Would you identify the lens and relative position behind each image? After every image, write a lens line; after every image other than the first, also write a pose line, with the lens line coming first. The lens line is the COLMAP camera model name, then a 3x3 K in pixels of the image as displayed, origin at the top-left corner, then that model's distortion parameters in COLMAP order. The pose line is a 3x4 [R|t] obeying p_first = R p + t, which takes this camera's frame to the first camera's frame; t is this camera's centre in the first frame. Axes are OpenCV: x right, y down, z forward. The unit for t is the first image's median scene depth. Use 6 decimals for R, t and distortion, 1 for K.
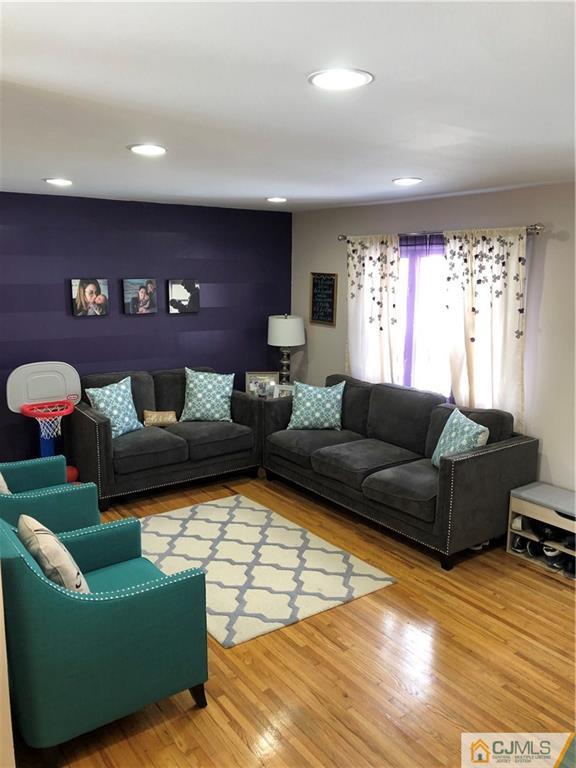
lens RADIAL K [[633.5, 0, 288.0], [0, 633.5, 384.0], [0, 0, 1]] dist [0.137908, -0.252970]
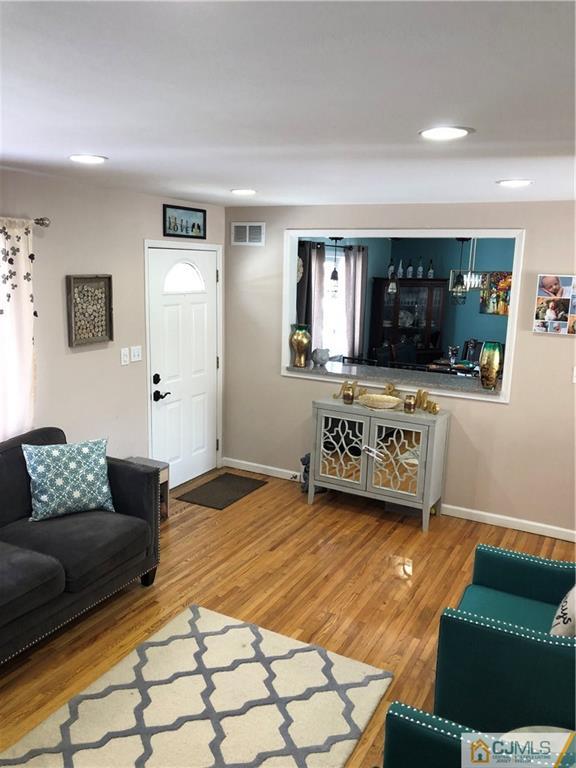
lens RADIAL K [[632.4, 0, 288.0], [0, 632.4, 384.0], [0, 0, 1]] dist [0.013172, 0.010391]
pose [[-0.441903, -0.191226, 0.876444, -0.469103], [0.134454, 0.951860, 0.275472, -0.174068], [-0.886929, 0.239573, -0.394919, 0.851167]]
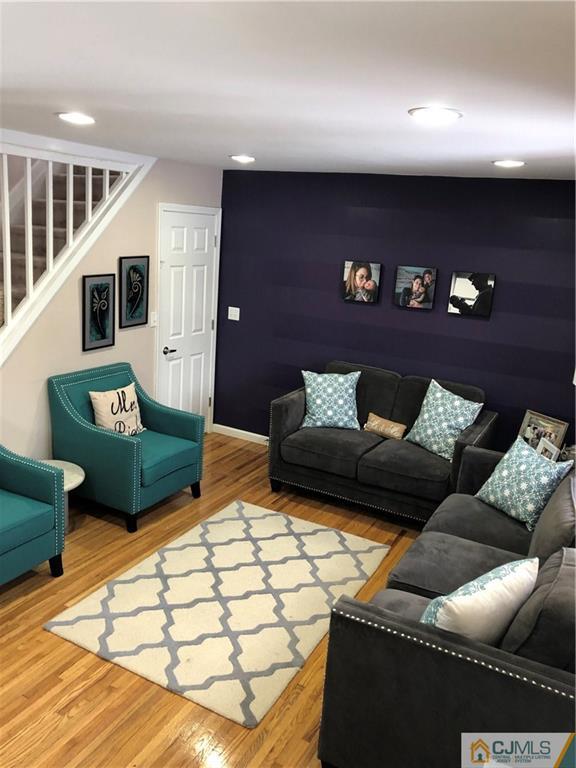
lens RADIAL K [[633.5, 0, 288.0], [0, 633.5, 384.0], [0, 0, 1]] dist [0.137908, -0.252970]
pose [[0.445806, 0.240498, -0.862217, 0.497351], [-0.232093, 0.961346, 0.148146, -0.106005], [0.864517, 0.134070, 0.484392, 0.480373]]
